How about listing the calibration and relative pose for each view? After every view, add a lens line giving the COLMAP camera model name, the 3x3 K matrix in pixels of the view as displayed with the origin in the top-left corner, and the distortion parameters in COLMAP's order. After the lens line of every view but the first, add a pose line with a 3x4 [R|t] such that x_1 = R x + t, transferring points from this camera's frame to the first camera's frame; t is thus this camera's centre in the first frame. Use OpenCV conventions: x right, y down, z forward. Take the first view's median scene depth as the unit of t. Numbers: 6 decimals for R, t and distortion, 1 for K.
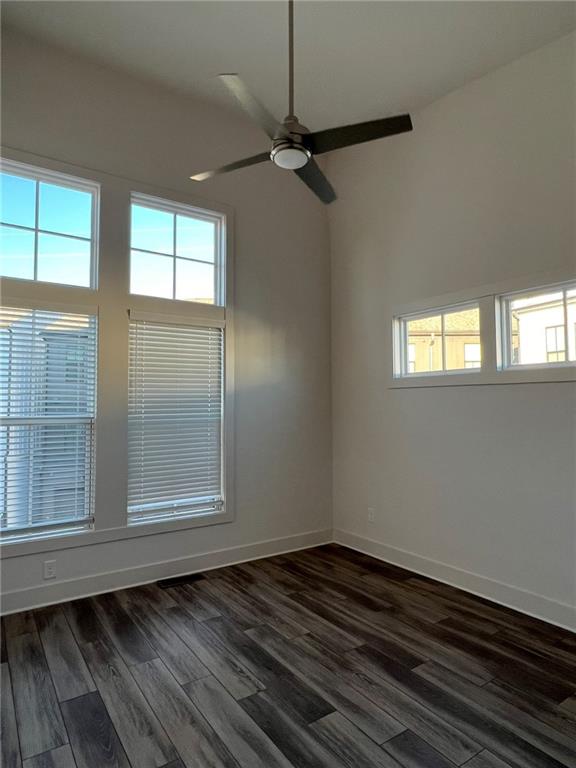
lens RADIAL K [[463.1, 0, 288.0], [0, 463.1, 384.0], [0, 0, 1]] dist [0.003095, -0.001977]
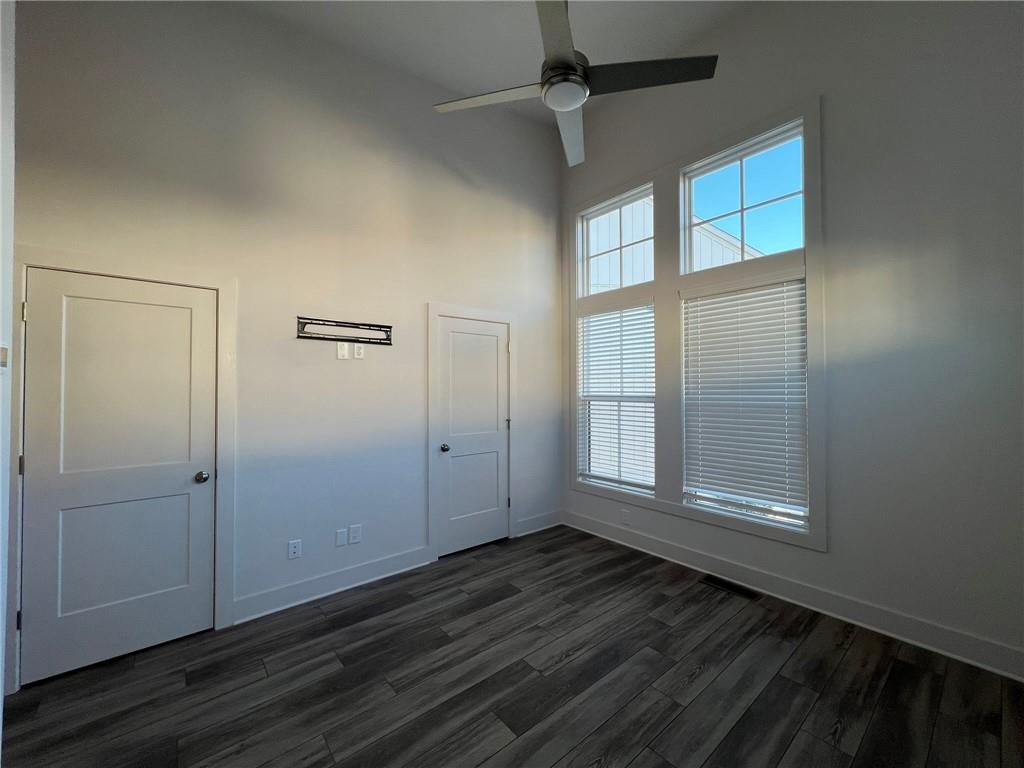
lens RADIAL K [[408.1, 0, 512.0], [0, 408.1, 384.0], [0, 0, 1]] dist [-0.001259, 0.000141]
pose [[0.093460, -0.009147, -0.995581, 0.537520], [0.049419, 0.998768, -0.004537, 0.029396], [0.994396, -0.048777, 0.093797, 0.587309]]
